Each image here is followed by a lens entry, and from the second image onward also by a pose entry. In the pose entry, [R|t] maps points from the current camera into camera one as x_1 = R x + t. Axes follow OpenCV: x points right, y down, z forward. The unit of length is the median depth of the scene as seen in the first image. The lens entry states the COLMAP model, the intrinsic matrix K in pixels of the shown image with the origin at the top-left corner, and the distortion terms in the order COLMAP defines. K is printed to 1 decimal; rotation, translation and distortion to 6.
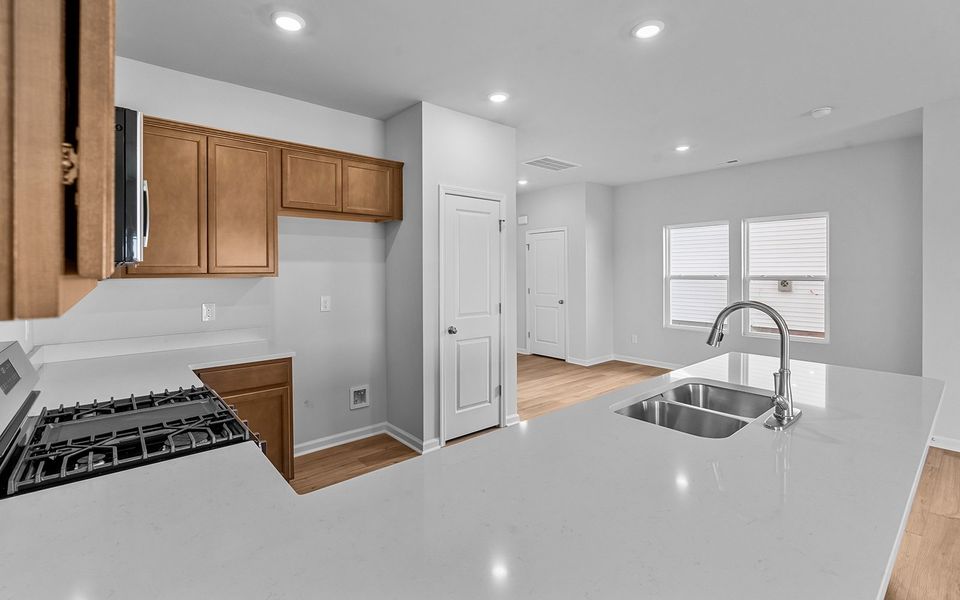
lens RADIAL K [[432.4, 0, 475.9], [0, 432.4, 274.0], [0, 0, 1]] dist [-0.002619, -0.001017]
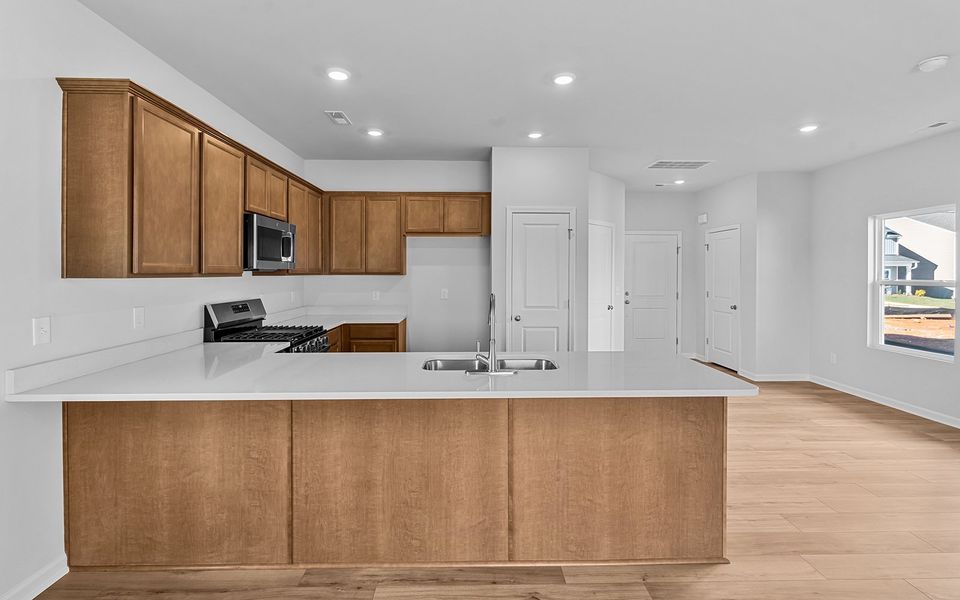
lens RADIAL K [[432.4, 0, 480.5], [0, 432.4, 274.0], [0, 0, 1]] dist [-0.002619, -0.001017]
pose [[0.778196, 0.009134, -0.627955, 0.661981], [-0.009825, 0.999949, 0.002369, -0.003733], [0.627944, 0.004326, 0.778246, -0.074260]]
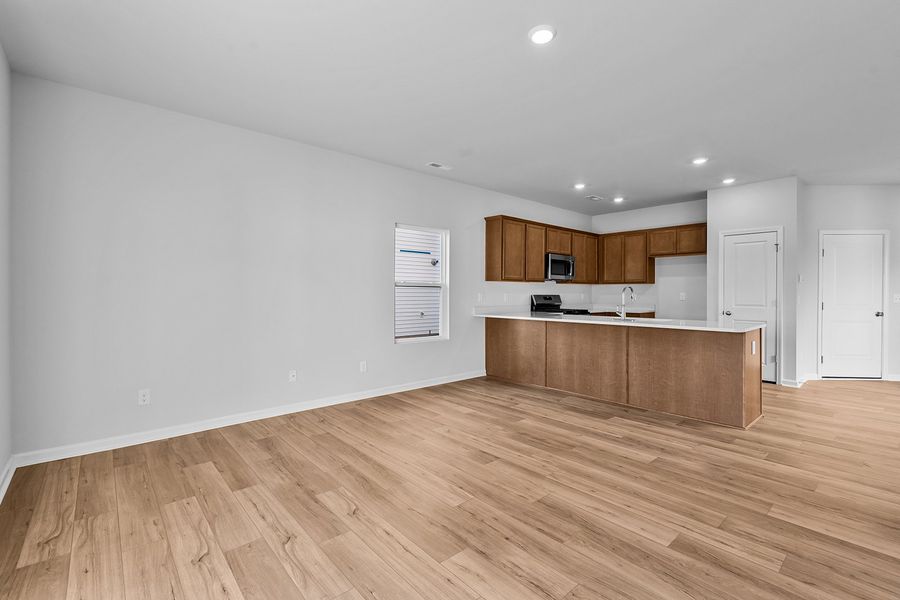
lens RADIAL K [[404.2, 0, 451.5], [0, 404.2, 293.4], [0, 0, 1]] dist [-0.003461, -0.000030]
pose [[0.020900, 0.006800, -0.999758, 1.535586], [-0.009076, 0.999937, 0.006612, 0.049244], [0.999740, 0.008936, 0.020960, -0.152499]]
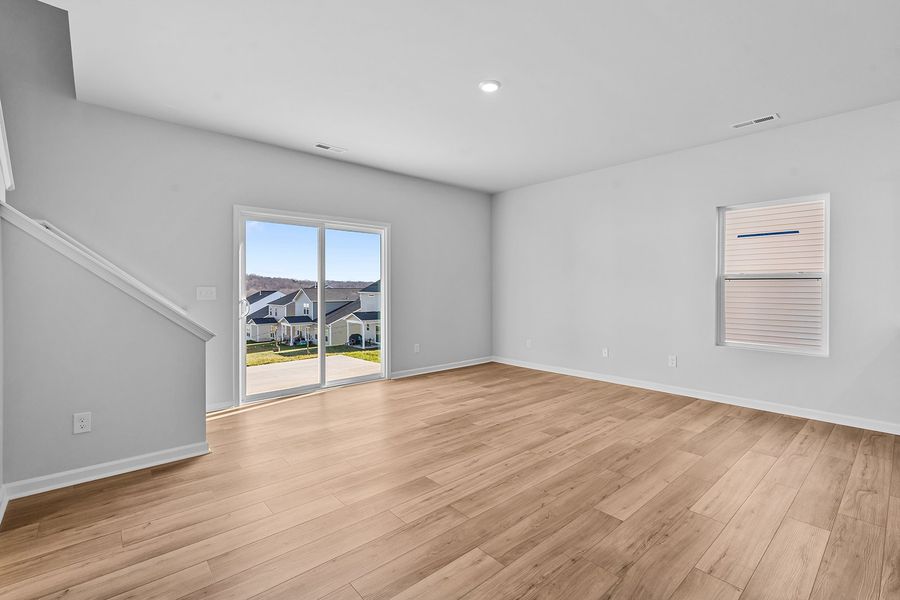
lens RADIAL K [[404.2, 0, 447.4], [0, 404.2, 292.8], [0, 0, 1]] dist [-0.003461, -0.000030]
pose [[-0.999902, 0.005400, -0.012940, 0.984387], [0.005168, 0.999828, 0.017836, 0.049188], [0.013034, 0.017767, -0.999757, 0.843690]]
